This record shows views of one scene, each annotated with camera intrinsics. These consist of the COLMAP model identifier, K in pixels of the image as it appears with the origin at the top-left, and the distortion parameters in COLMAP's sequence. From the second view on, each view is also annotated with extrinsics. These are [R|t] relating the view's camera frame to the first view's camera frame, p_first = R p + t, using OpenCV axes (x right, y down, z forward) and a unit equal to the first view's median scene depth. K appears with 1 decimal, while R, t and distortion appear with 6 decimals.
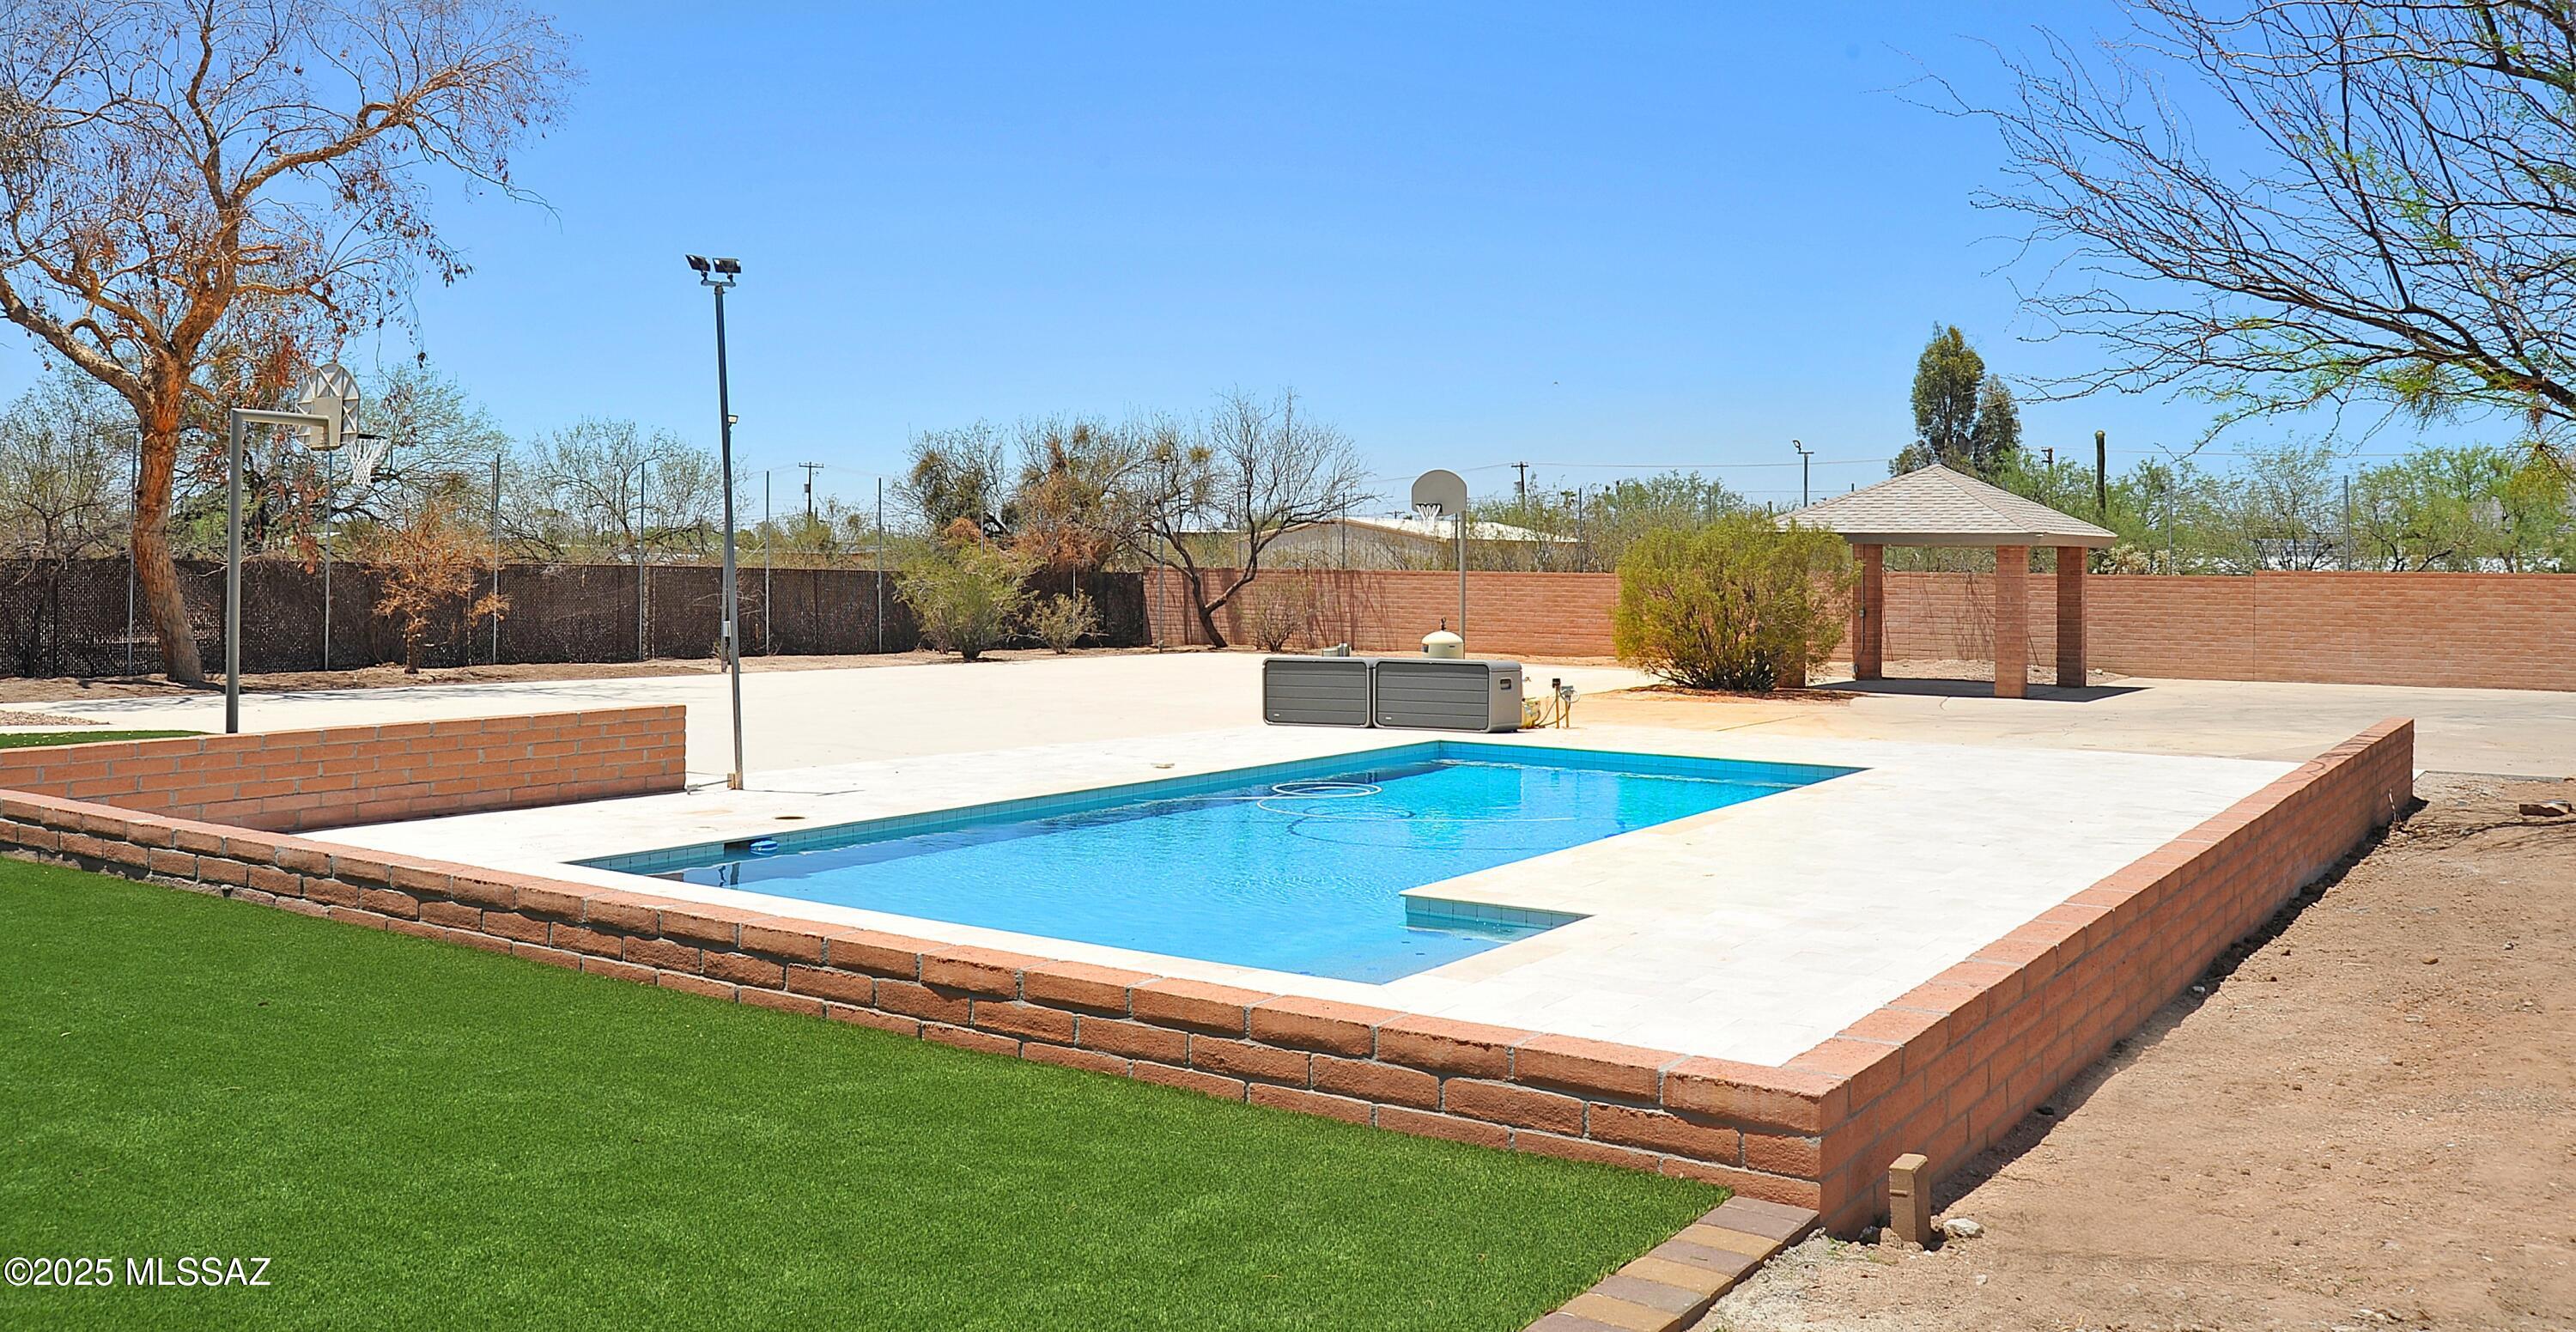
lens RADIAL K [[2089.3, 0, 1288.5], [0, 2089.3, 646.7], [0, 0, 1]] dist [-0.037989, 0.003123]
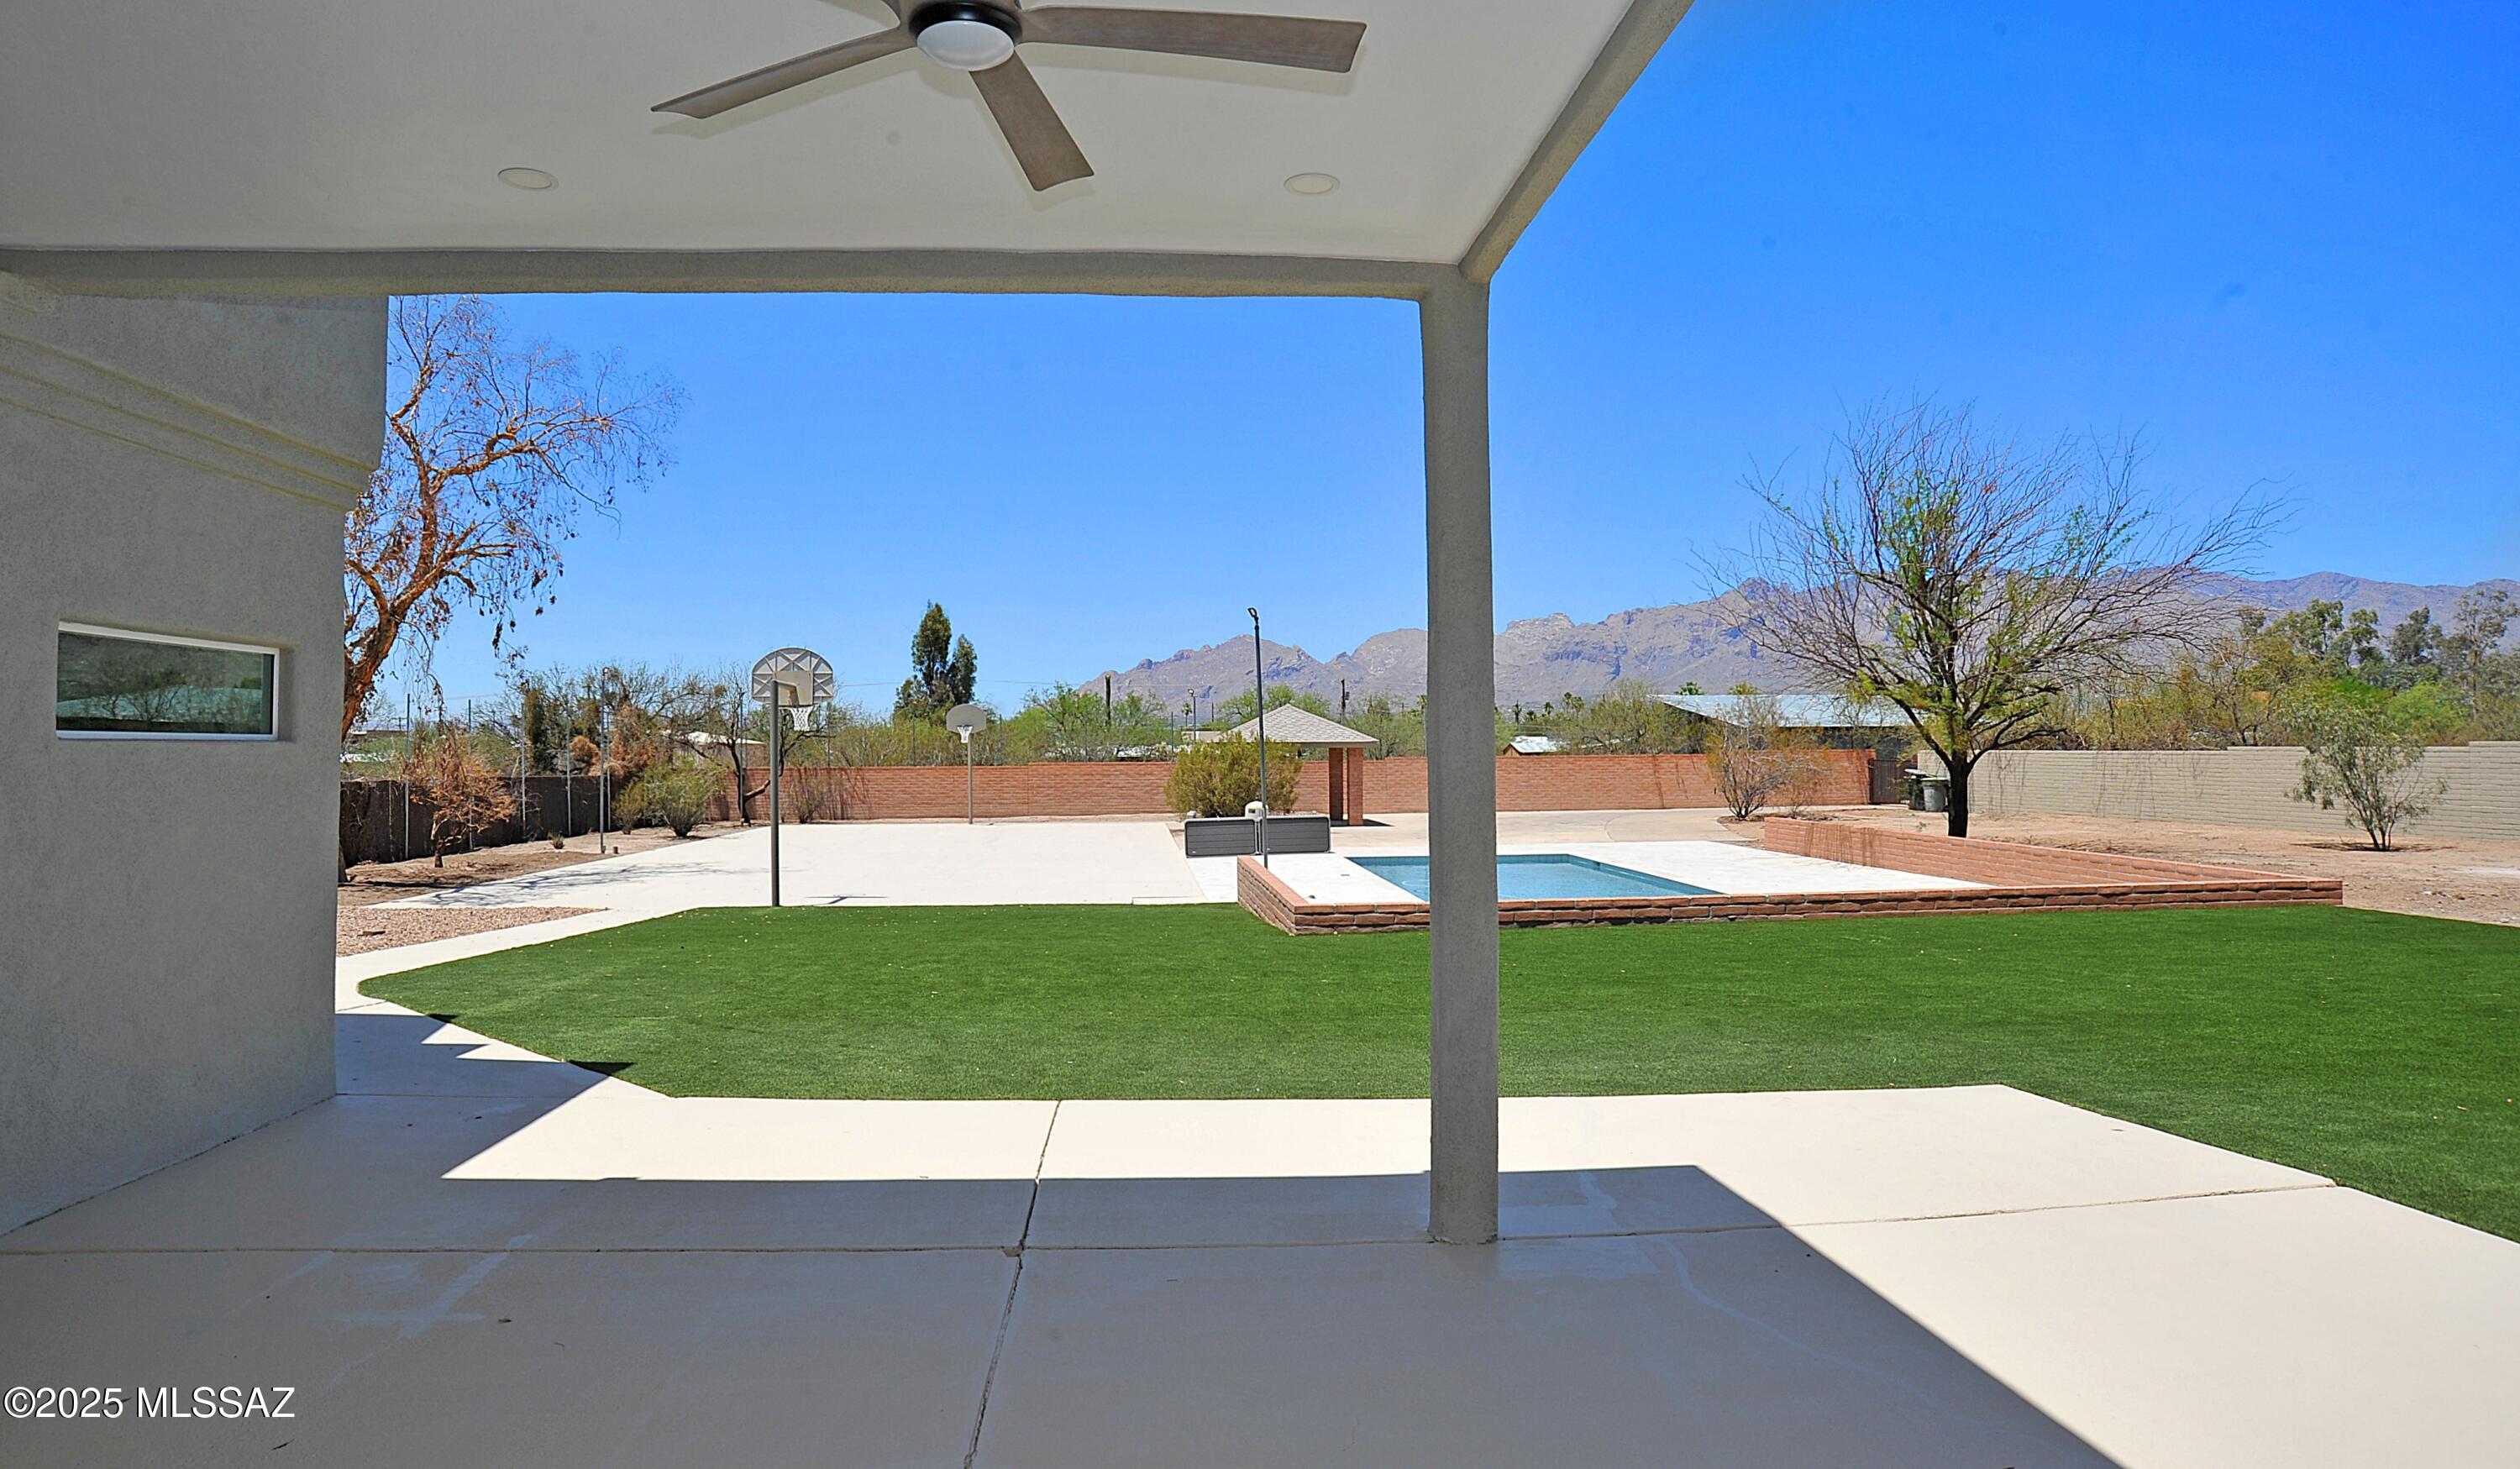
lens RADIAL K [[1448.9, 0, 1214.5], [0, 1448.9, 720.3], [0, 0, 1]] dist [-0.041478, 0.010212]
pose [[0.794180, -0.003801, 0.607671, -0.498583], [0.040213, 0.998117, -0.046313, -0.014406], [-0.606351, 0.061217, 0.792838, -0.000619]]
